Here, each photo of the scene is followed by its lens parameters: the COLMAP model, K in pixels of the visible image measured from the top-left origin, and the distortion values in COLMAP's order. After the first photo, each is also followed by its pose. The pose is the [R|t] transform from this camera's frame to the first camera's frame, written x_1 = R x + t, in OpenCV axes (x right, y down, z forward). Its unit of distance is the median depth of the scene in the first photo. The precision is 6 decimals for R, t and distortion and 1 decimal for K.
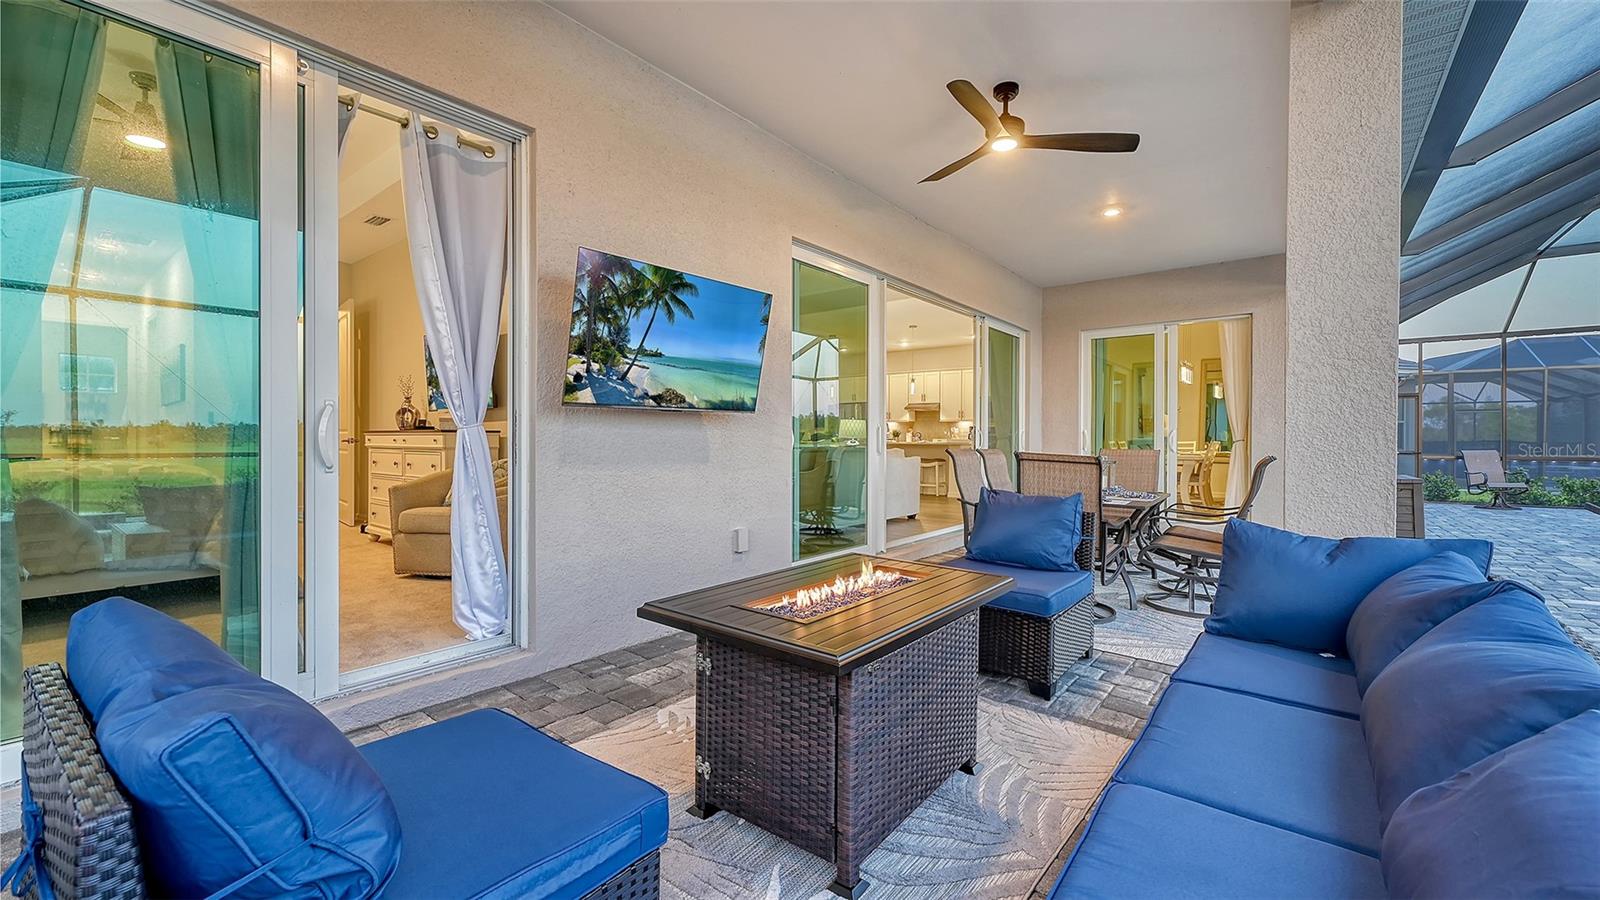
lens RADIAL K [[638.8, 0, 802.7], [0, 638.8, 456.7], [0, 0, 1]] dist [-0.001253, -0.000007]
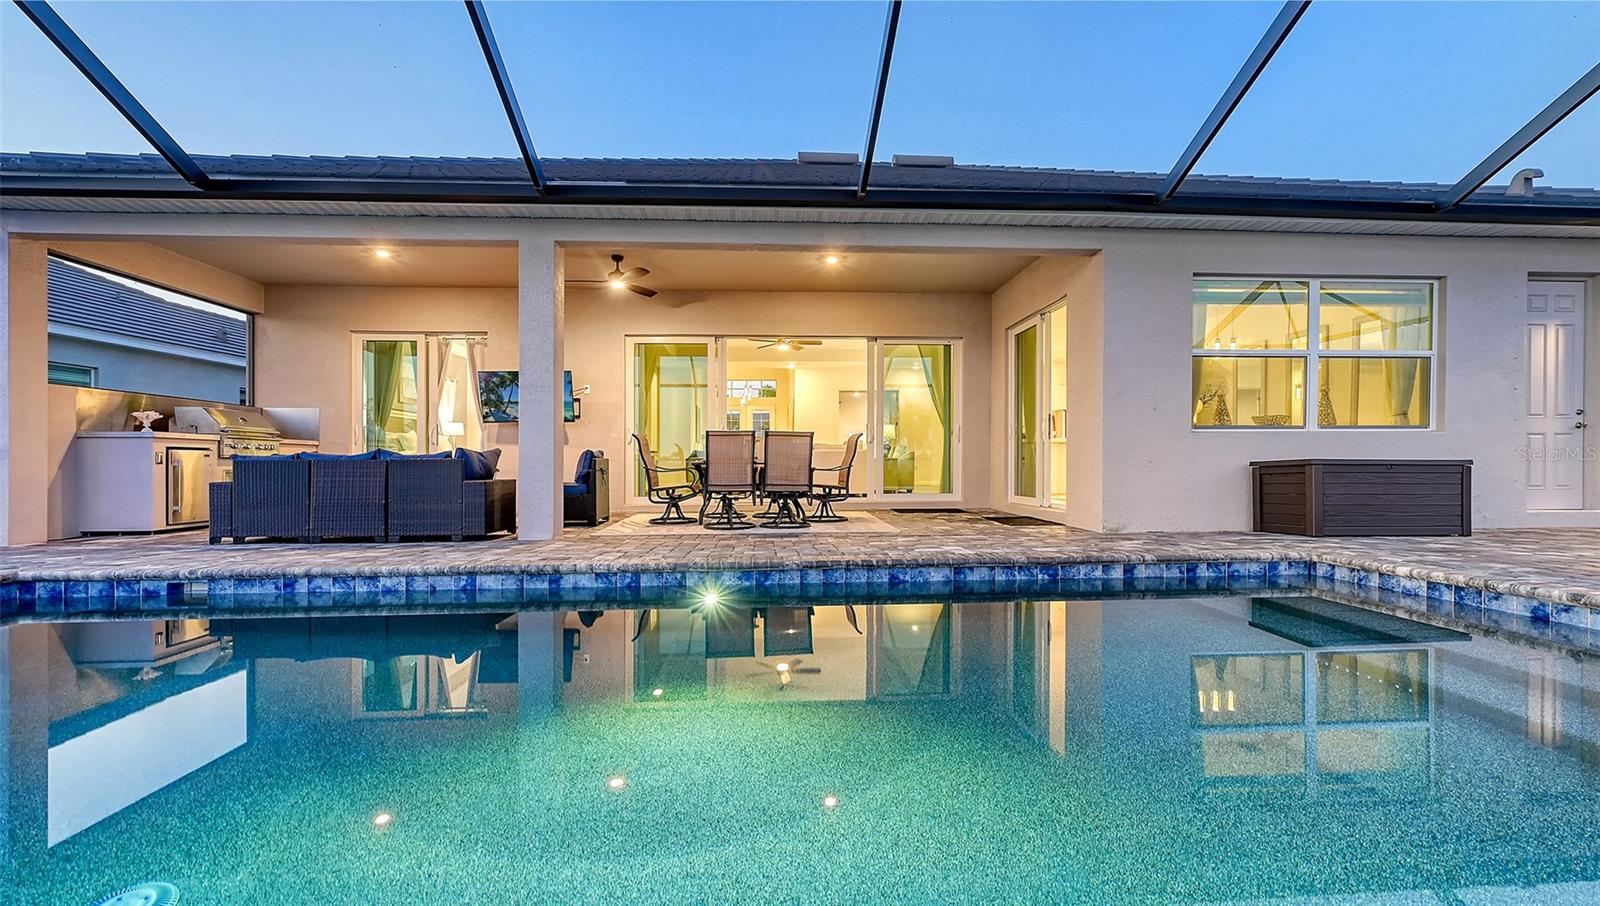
lens RADIAL K [[652.8, 0, 805.5], [0, 652.8, 471.4], [0, 0, 1]] dist [-0.001157, -0.000055]
pose [[0.667854, 0.000110, -0.744292, 2.755676], [-0.012096, 0.999870, -0.010706, 0.152317], [0.744194, 0.016153, 0.667768, 0.067991]]
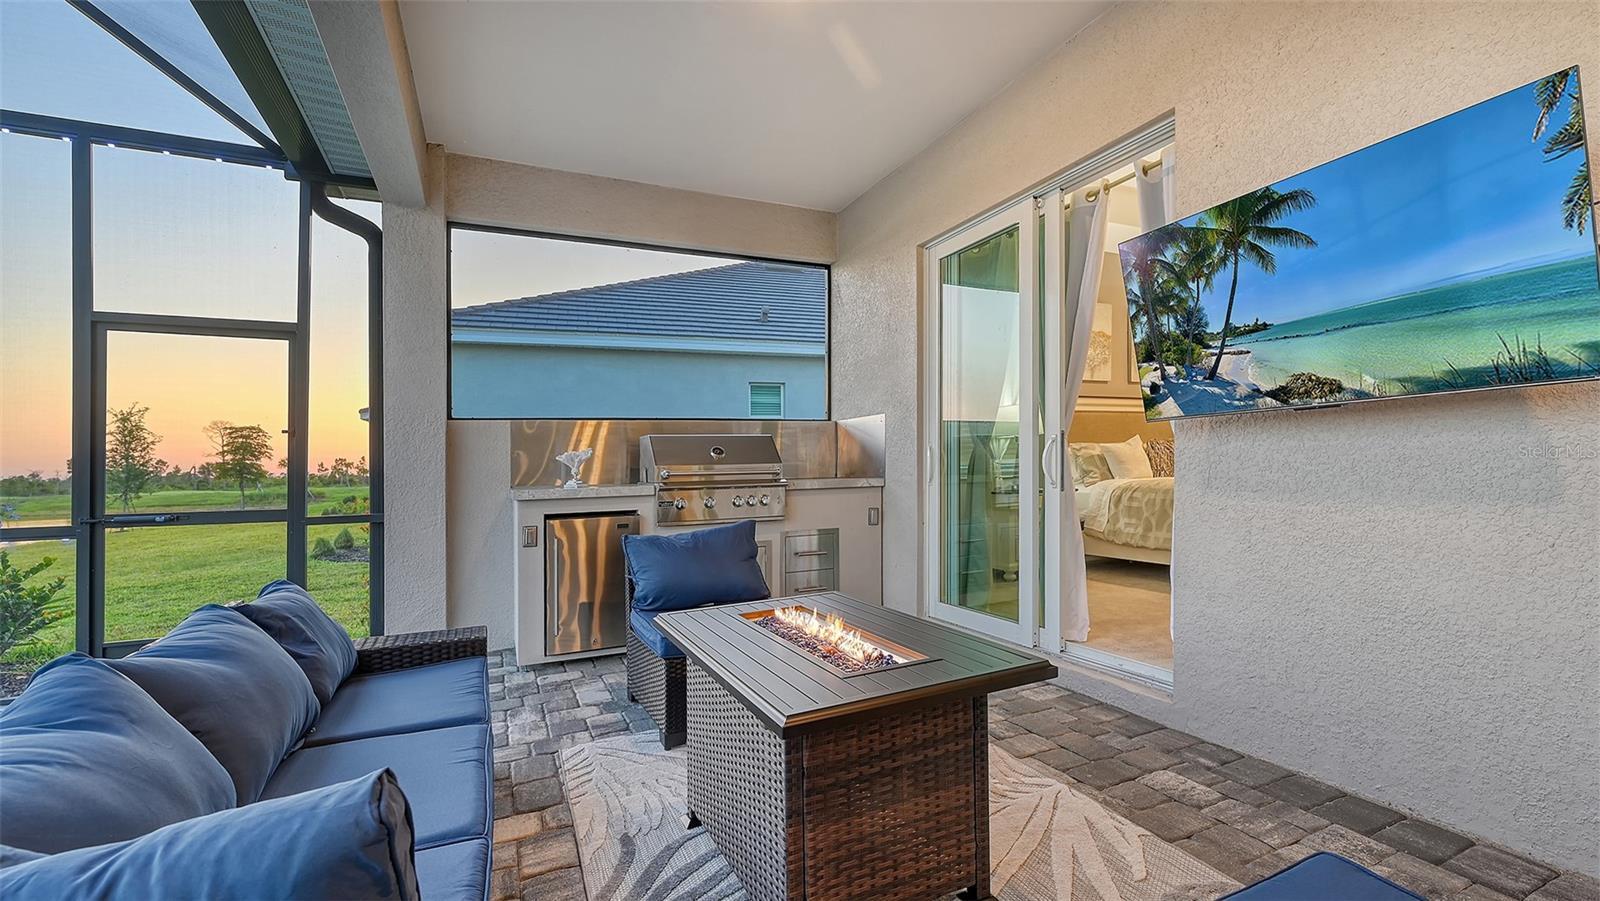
lens RADIAL K [[682.4, 0, 804.5], [0, 682.4, 478.6], [0, 0, 1]] dist [0.010863, -0.004941]
pose [[-0.452750, 0.021661, -0.891374, 0.627021], [0.001949, 0.999727, 0.023305, -0.025003], [0.891635, 0.008814, -0.452668, 0.939760]]
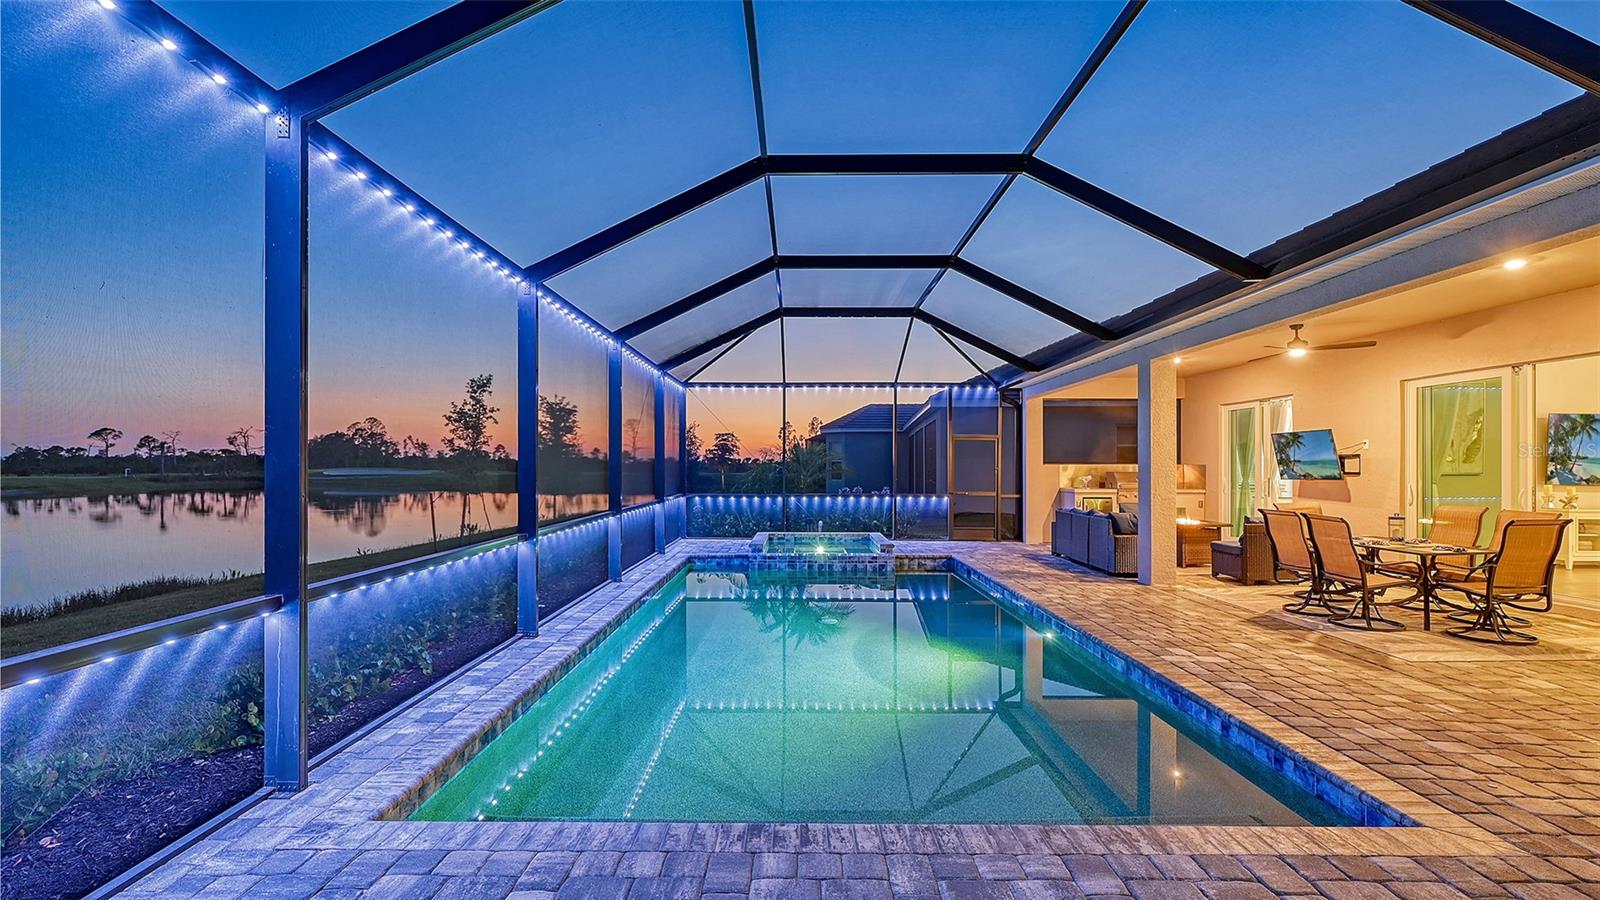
lens RADIAL K [[697.4, 0, 800.9], [0, 697.4, 467.2], [0, 0, 1]] dist [0.000897, -0.000729]
pose [[-0.783949, -0.001920, -0.620822, 3.610679], [-0.017915, 0.999649, 0.019531, -0.159322], [0.620566, 0.026433, -0.783708, 2.148606]]
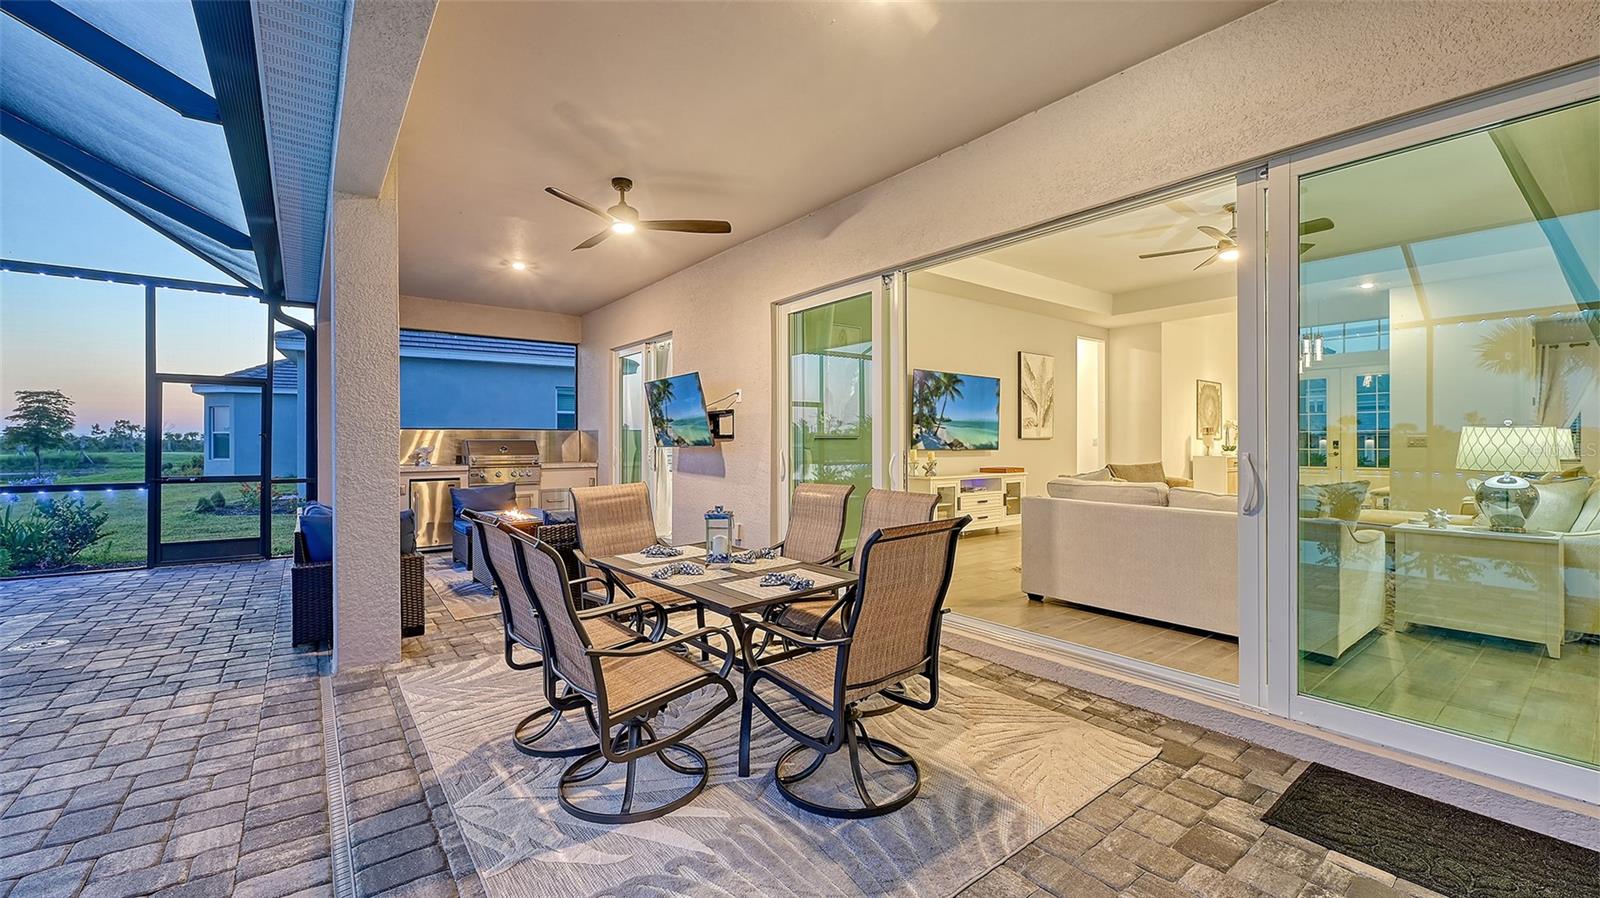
lens RADIAL K [[640.8, 0, 798.8], [0, 640.8, 454.2], [0, 0, 1]] dist [-0.000353, 0.000027]
pose [[-0.243056, 0.018312, -0.969839, 1.718088], [-0.020921, 0.999490, 0.024115, -0.114633], [0.969787, 0.026152, -0.242549, 1.962948]]
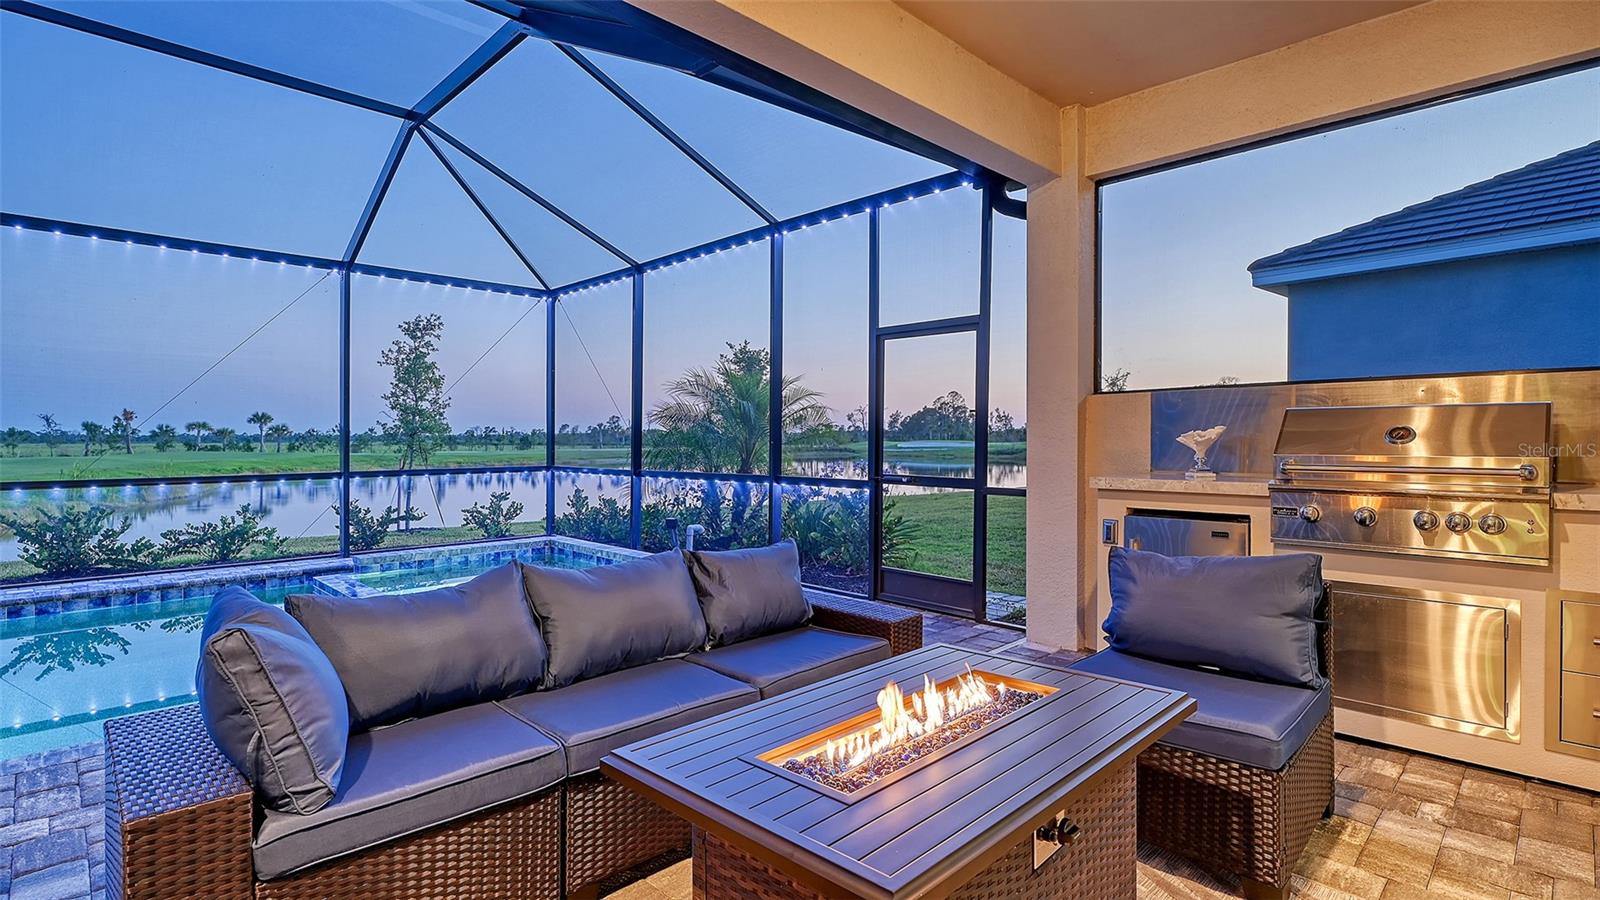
lens RADIAL K [[768.9, 0, 796.9], [0, 768.9, 441.4], [0, 0, 1]] dist [-0.002836, -0.000491]
pose [[-0.992367, 0.001546, 0.123307, 0.066438], [0.004910, 0.999624, 0.026988, -0.066821], [-0.123219, 0.027387, -0.992002, 1.179617]]
